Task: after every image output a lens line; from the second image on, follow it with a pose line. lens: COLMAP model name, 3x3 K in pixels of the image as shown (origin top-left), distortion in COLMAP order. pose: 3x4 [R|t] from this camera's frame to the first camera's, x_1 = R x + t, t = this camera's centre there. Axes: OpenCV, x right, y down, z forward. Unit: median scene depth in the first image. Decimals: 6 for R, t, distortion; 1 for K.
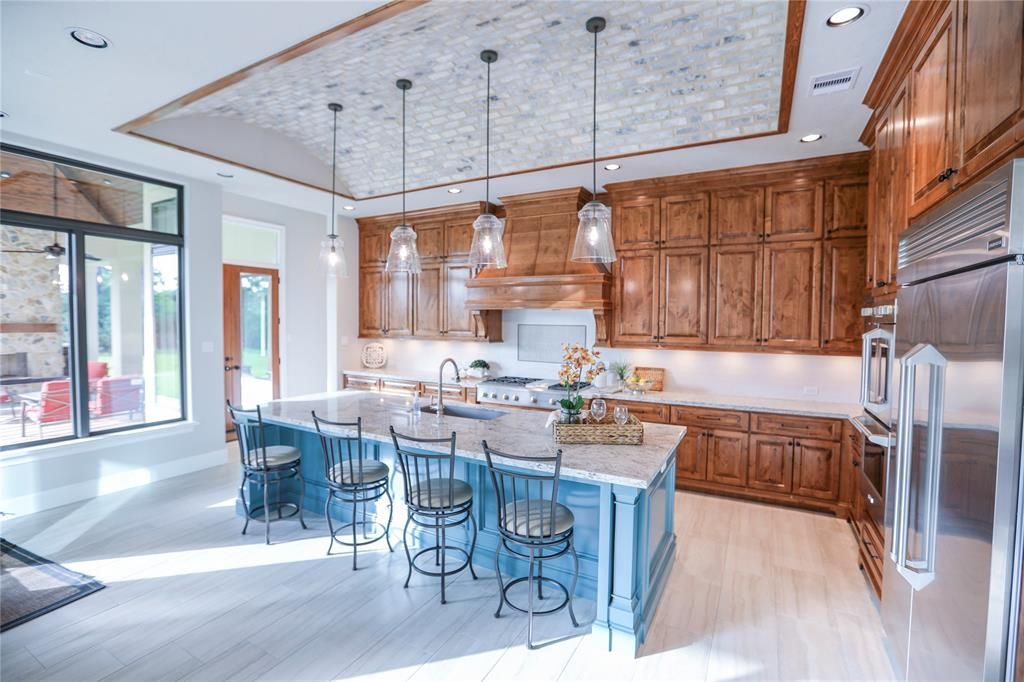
lens RADIAL K [[467.5, 0, 509.3], [0, 467.5, 340.5], [0, 0, 1]] dist [-0.035210, 0.008959]
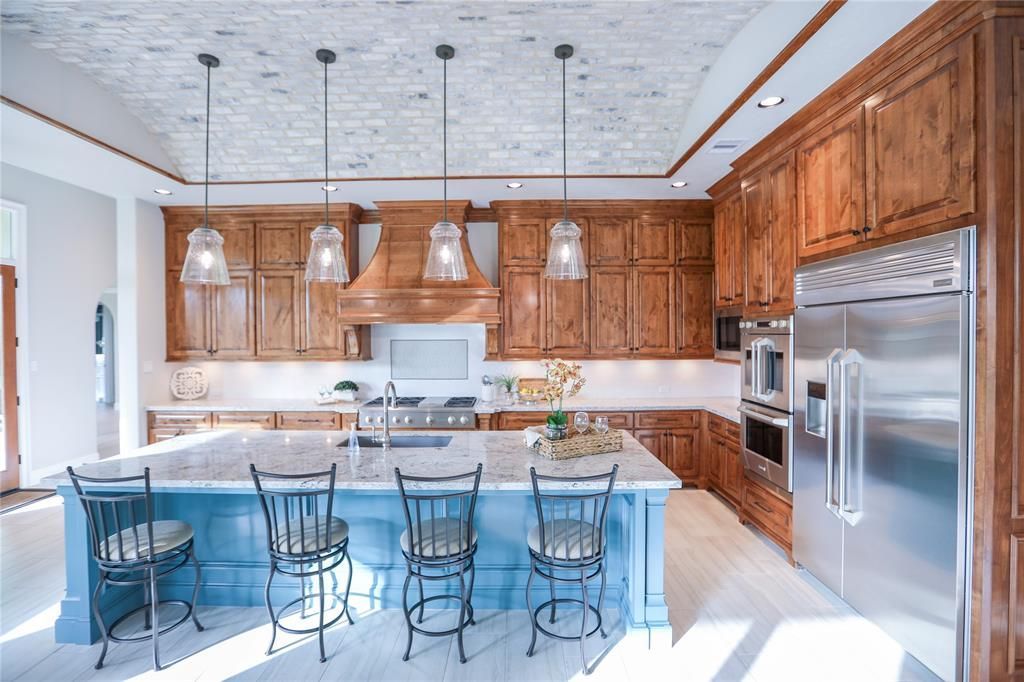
lens RADIAL K [[467.5, 0, 517.0], [0, 467.5, 341.1], [0, 0, 1]] dist [-0.035210, 0.008959]
pose [[0.879126, -0.023813, 0.475994, -0.296519], [0.035101, 0.999274, -0.014836, -0.014193], [-0.475295, 0.029751, 0.879323, 0.108604]]
